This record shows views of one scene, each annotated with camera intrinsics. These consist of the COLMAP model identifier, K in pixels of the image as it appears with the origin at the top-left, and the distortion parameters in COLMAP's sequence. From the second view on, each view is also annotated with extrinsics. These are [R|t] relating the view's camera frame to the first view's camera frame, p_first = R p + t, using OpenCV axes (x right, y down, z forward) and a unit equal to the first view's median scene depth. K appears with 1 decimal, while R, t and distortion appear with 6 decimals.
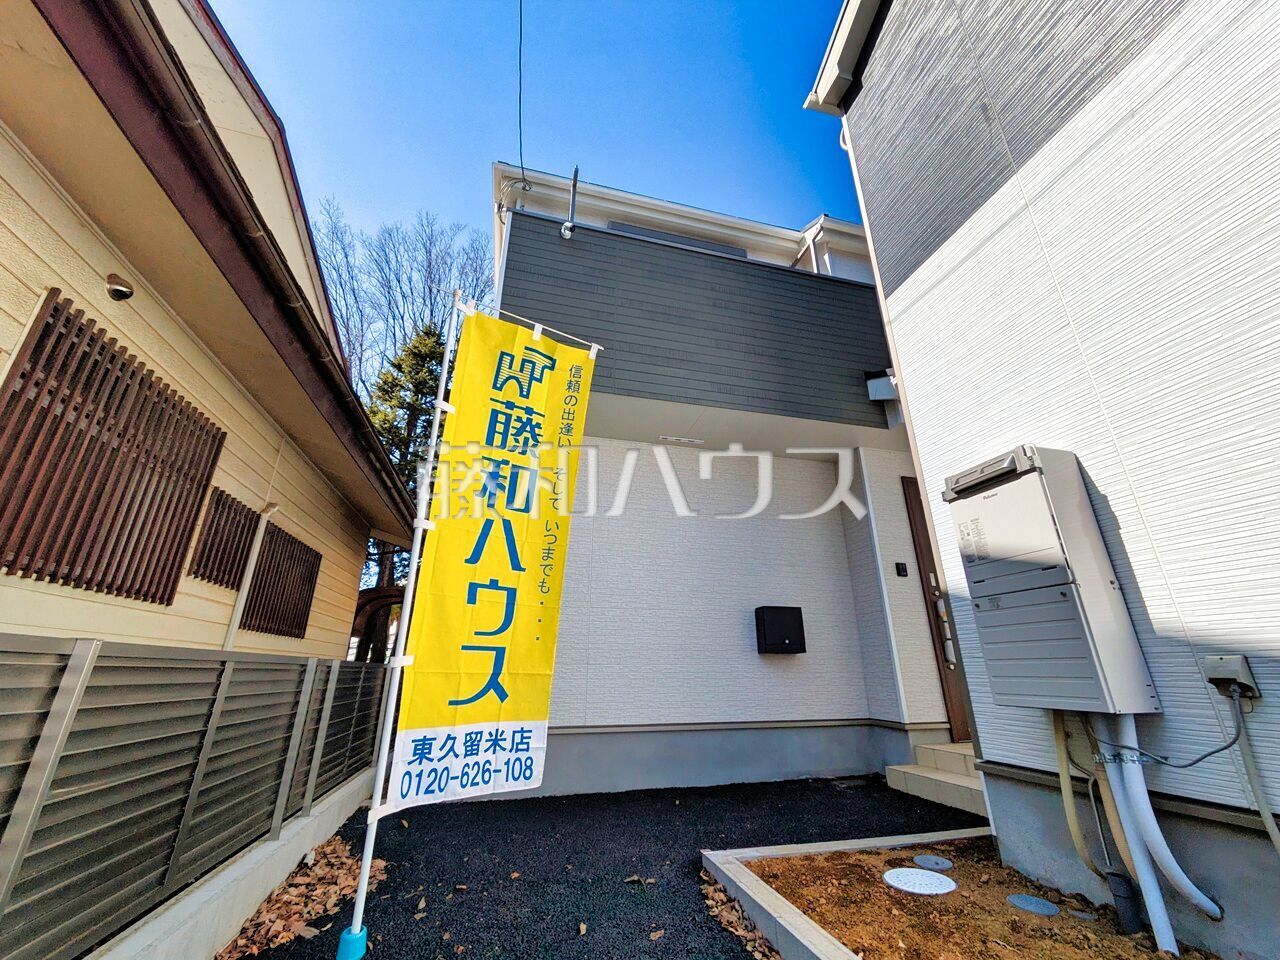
lens RADIAL K [[507.3, 0, 644.2], [0, 507.3, 478.6], [0, 0, 1]] dist [0.000506, 0.000013]
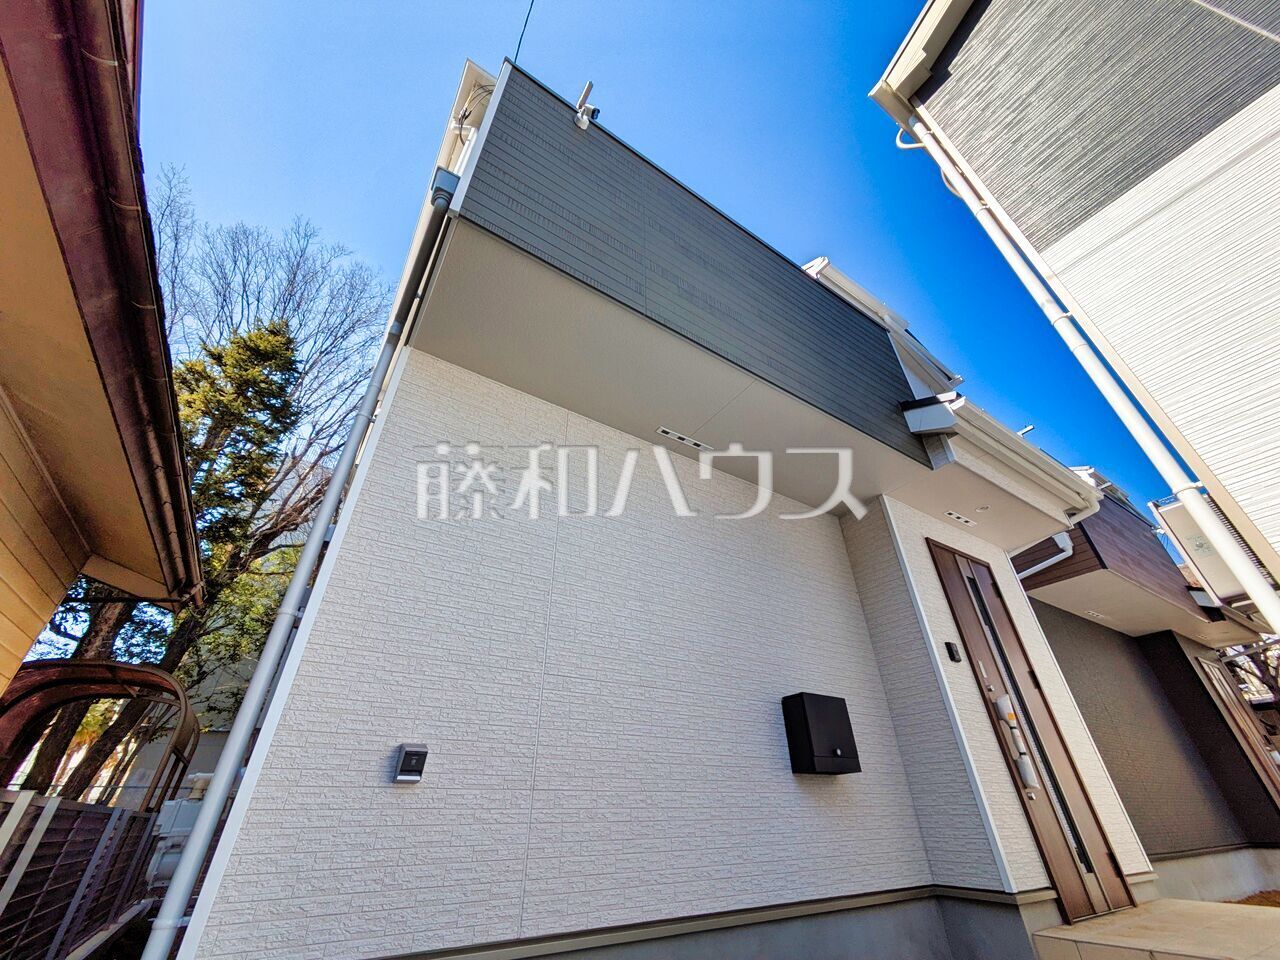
lens RADIAL K [[503.6, 0, 645.0], [0, 503.6, 481.0], [0, 0, 1]] dist [0.007096, 0.000336]
pose [[0.945980, 0.167647, 0.277517, -0.181034], [-0.100605, 0.965470, -0.240303, 0.165884], [-0.308220, 0.199403, 0.930182, 0.406970]]
